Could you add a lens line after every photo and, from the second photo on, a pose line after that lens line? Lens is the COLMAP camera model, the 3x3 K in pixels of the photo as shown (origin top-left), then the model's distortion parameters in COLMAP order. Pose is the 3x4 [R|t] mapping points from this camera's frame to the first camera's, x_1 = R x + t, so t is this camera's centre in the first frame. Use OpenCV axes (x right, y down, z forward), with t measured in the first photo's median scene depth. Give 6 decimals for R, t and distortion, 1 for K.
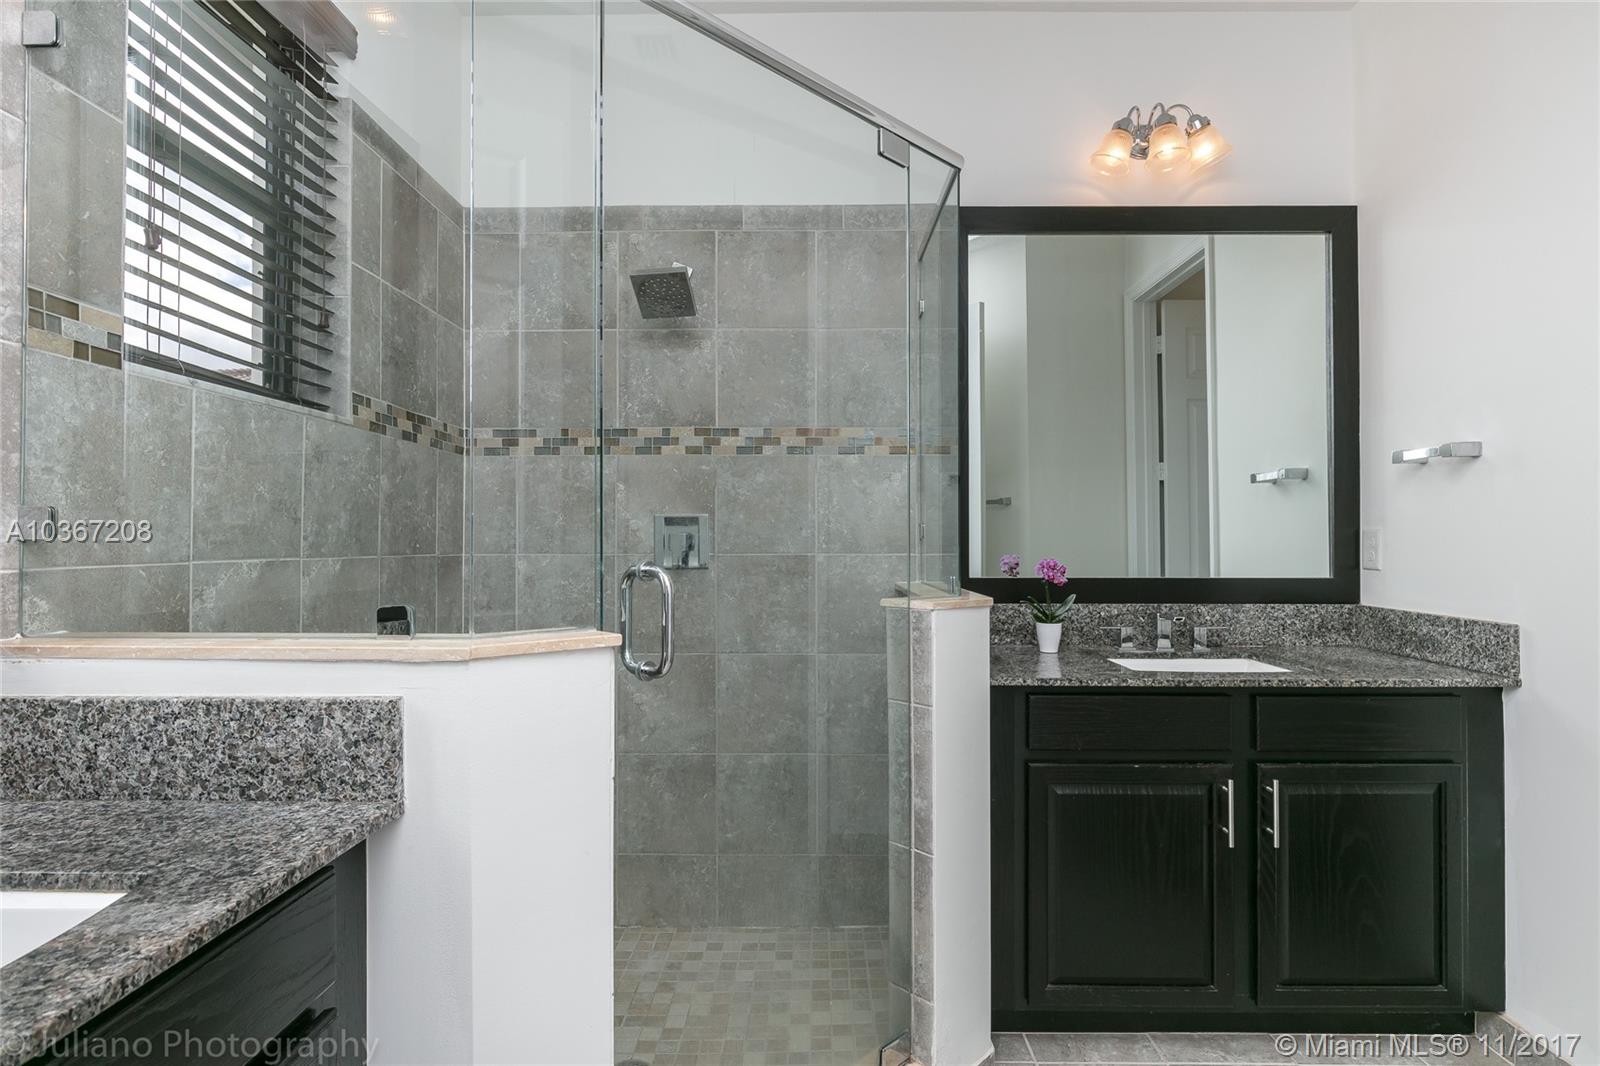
lens RADIAL K [[834.5, 0, 796.0], [0, 834.5, 531.9], [0, 0, 1]] dist [0.002860, 0.000058]
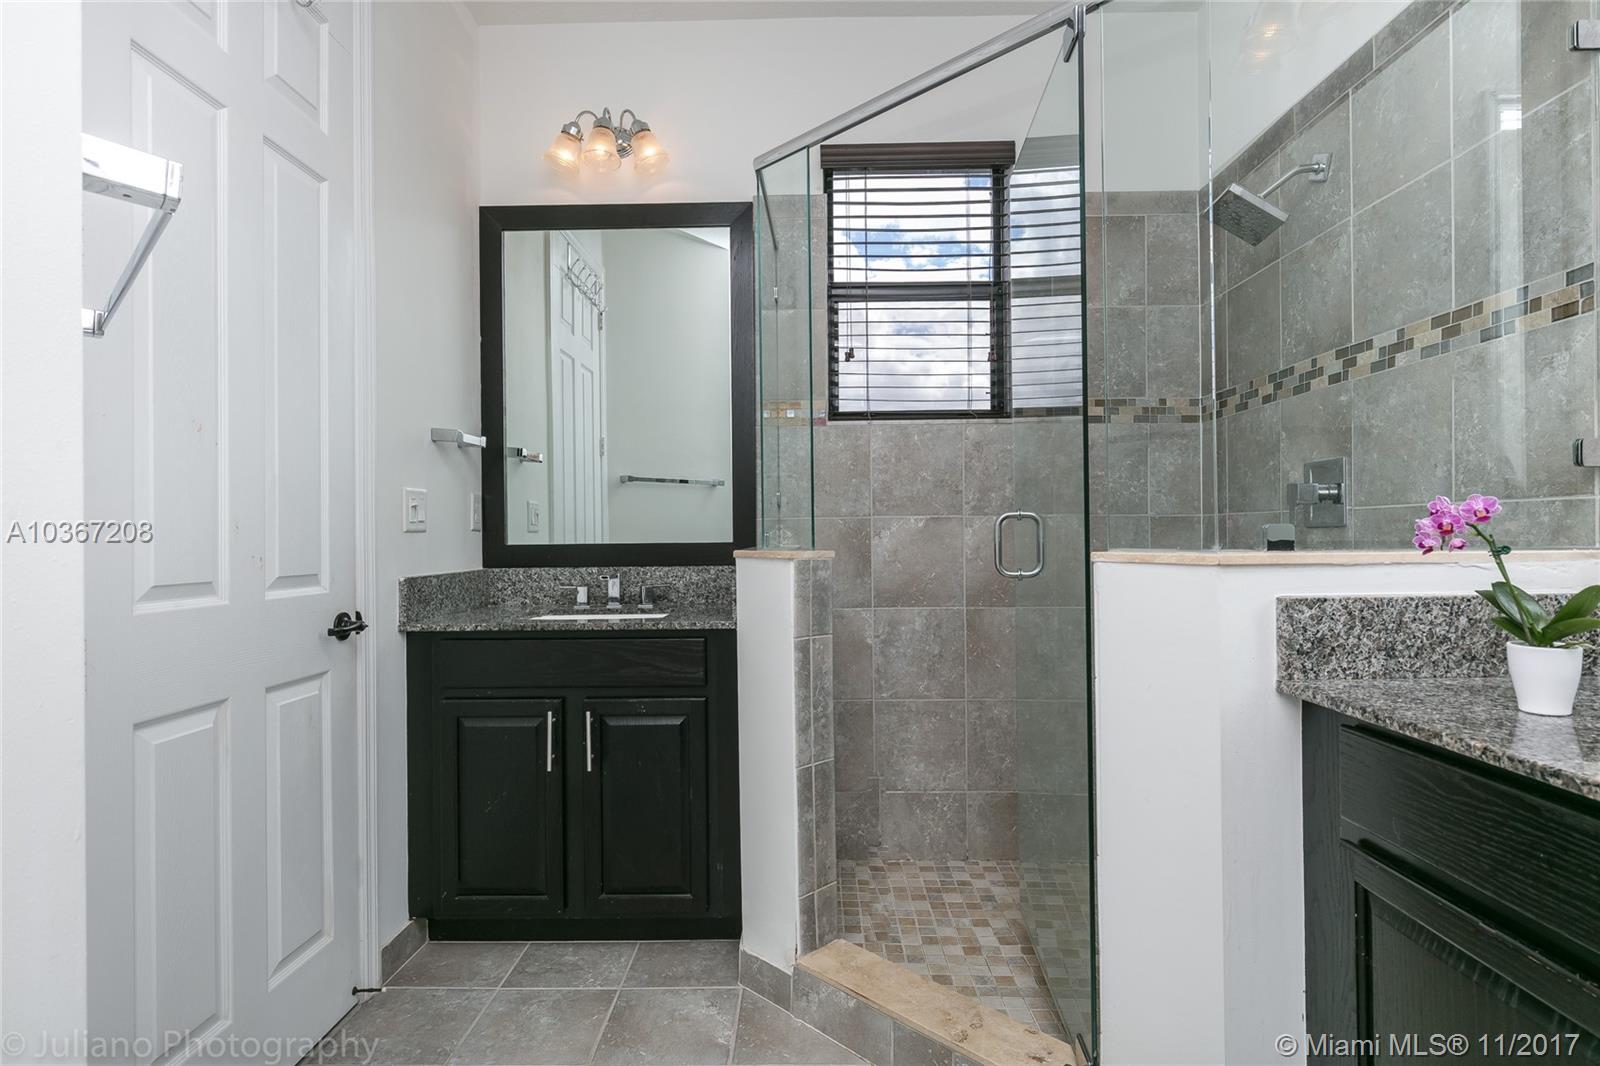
lens RADIAL K [[834.5, 0, 796.5], [0, 834.5, 533.7], [0, 0, 1]] dist [0.002860, 0.000058]
pose [[-0.011033, 0.001420, -0.999938, 0.686885], [0.019506, 0.999809, 0.001205, 0.040096], [0.999749, -0.019492, -0.011059, 0.489340]]
